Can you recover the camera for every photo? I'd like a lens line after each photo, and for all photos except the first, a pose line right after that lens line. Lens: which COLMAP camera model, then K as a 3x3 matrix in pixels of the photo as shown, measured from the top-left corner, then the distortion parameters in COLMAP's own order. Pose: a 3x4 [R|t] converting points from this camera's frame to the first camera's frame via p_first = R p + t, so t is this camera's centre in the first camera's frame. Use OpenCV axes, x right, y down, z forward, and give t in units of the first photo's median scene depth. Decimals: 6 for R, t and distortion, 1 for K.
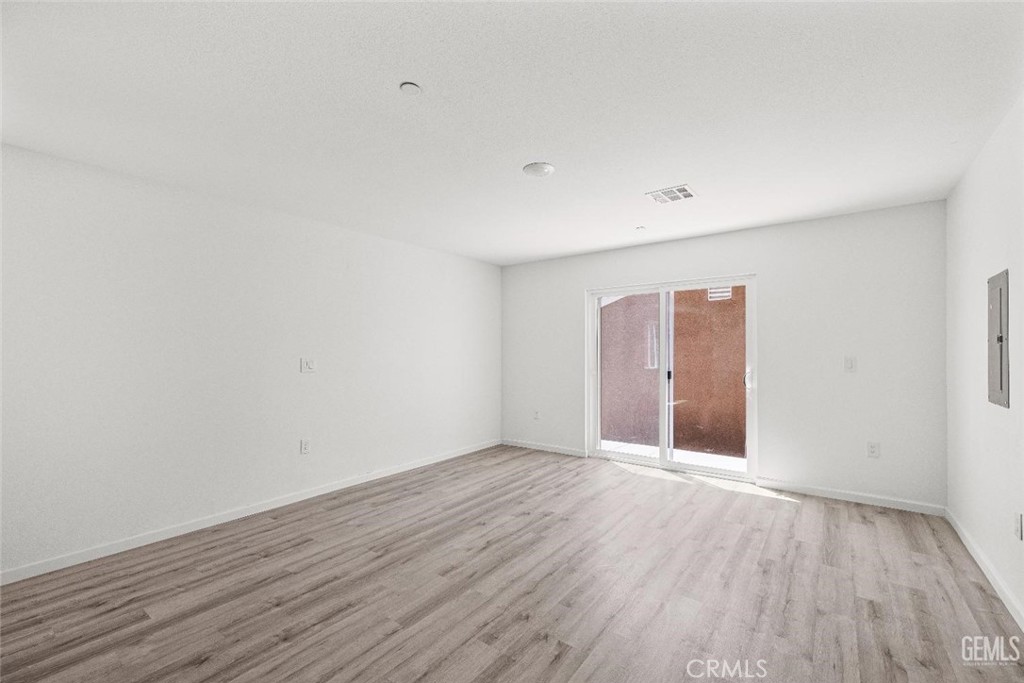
lens RADIAL K [[443.5, 0, 511.9], [0, 443.5, 345.5], [0, 0, 1]] dist [0.003669, 0.000274]
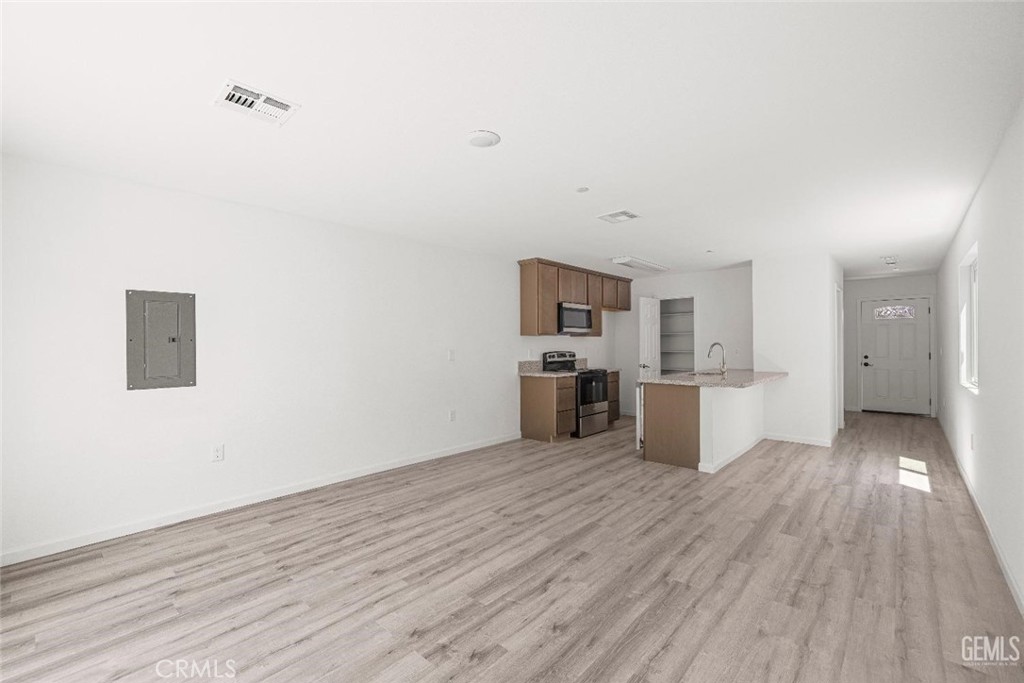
lens RADIAL K [[443.5, 0, 510.1], [0, 443.5, 348.6], [0, 0, 1]] dist [0.003669, 0.000274]
pose [[-0.996010, 0.007598, 0.088921, -0.071666], [0.007294, 0.999966, -0.003751, 0.022539], [-0.088947, -0.003088, -0.996032, 1.965185]]
